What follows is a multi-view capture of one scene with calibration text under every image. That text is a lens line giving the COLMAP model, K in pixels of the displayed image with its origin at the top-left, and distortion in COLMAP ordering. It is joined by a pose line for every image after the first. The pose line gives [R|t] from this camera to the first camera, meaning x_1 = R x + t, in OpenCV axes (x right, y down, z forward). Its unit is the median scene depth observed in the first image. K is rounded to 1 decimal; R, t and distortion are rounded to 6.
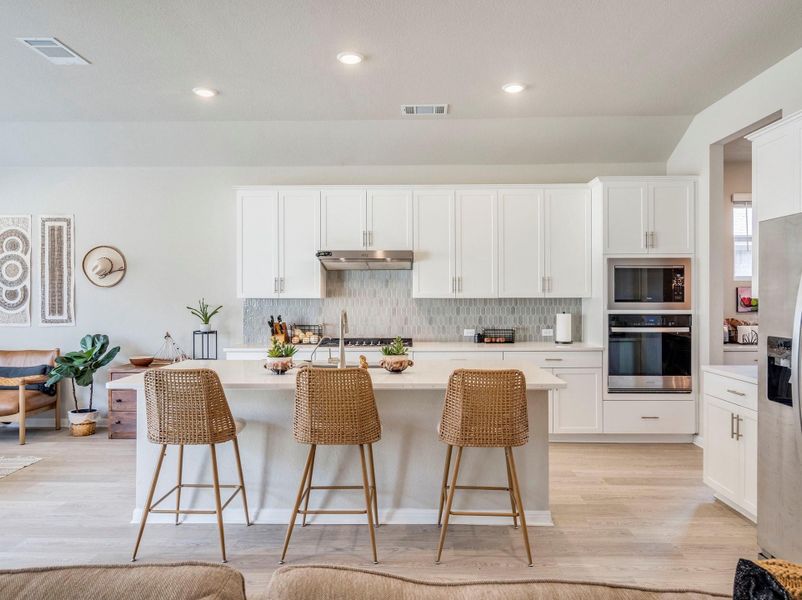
lens RADIAL K [[563.6, 0, 402.7], [0, 563.6, 304.9], [0, 0, 1]] dist [0.000504, 0.006135]
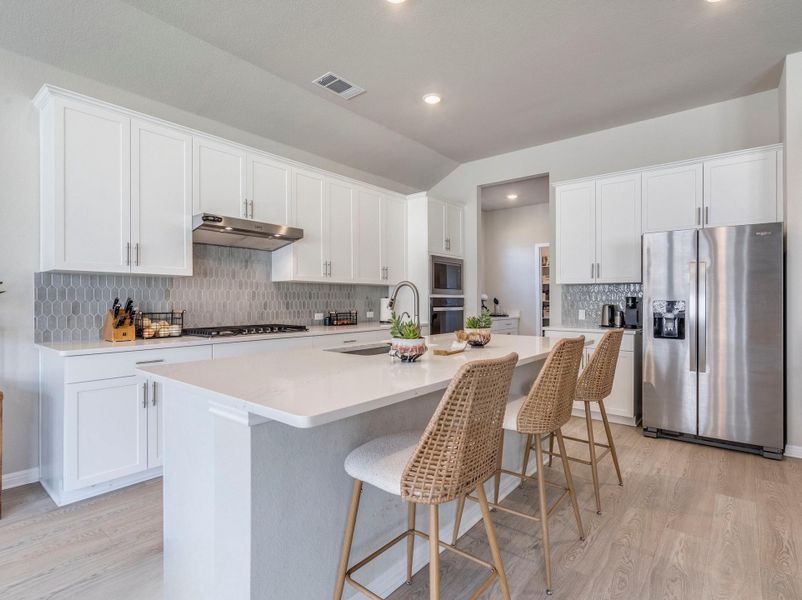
lens RADIAL K [[417.3, 0, 401.0], [0, 417.3, 307.2], [0, 0, 1]] dist [-0.003063, 0.001707]
pose [[0.616620, -0.011042, 0.787183, -0.410627], [0.009308, 0.999934, 0.006735, 0.029197], [-0.787206, 0.003174, 0.616682, 0.415997]]
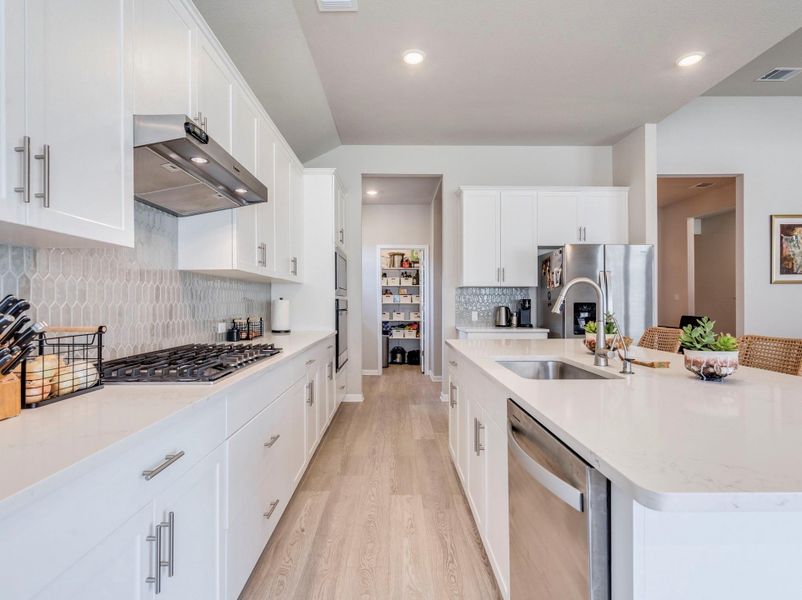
lens RADIAL K [[417.3, 0, 400.4], [0, 417.3, 299.7], [0, 0, 1]] dist [-0.003063, 0.001707]
pose [[-0.039564, 0.008727, 0.999179, -0.398062], [0.015009, 0.999854, -0.008139, 0.023961], [-0.999104, 0.014675, -0.039690, 0.833200]]
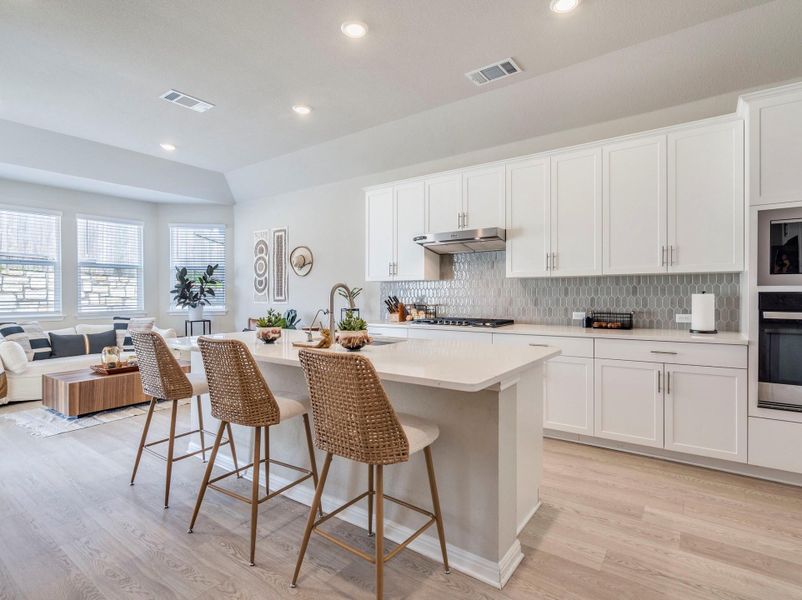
lens RADIAL K [[417.3, 0, 403.3], [0, 417.3, 300.3], [0, 0, 1]] dist [-0.003063, 0.001707]
pose [[0.823437, 0.005340, -0.567383, 0.272743], [-0.001628, 0.999974, 0.007049, 0.021290], [0.567405, -0.004881, 0.823424, 0.307827]]
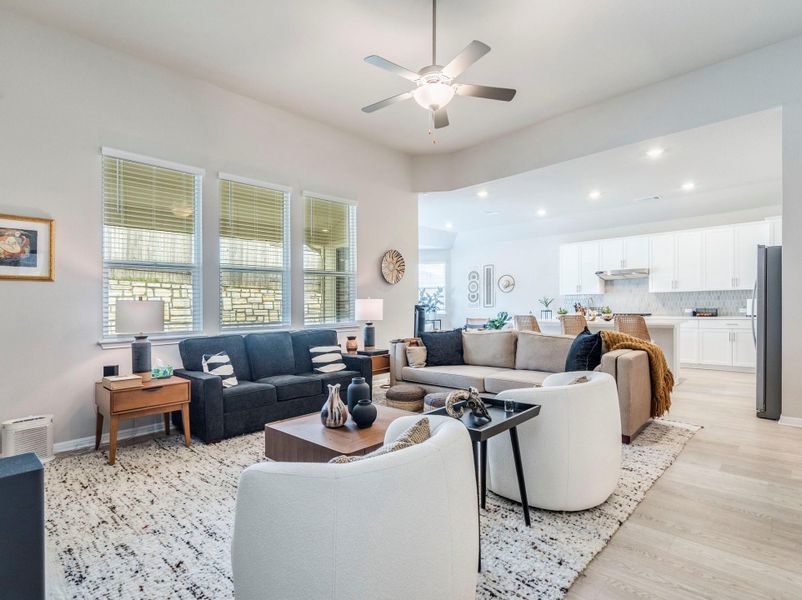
lens RADIAL K [[417.3, 0, 405.5], [0, 417.3, 314.3], [0, 0, 1]] dist [-0.003063, 0.001707]
pose [[0.740874, 0.002295, -0.671640, 0.355593], [0.005222, 0.999944, 0.009177, 0.044668], [0.671624, -0.010307, 0.740820, -0.619218]]
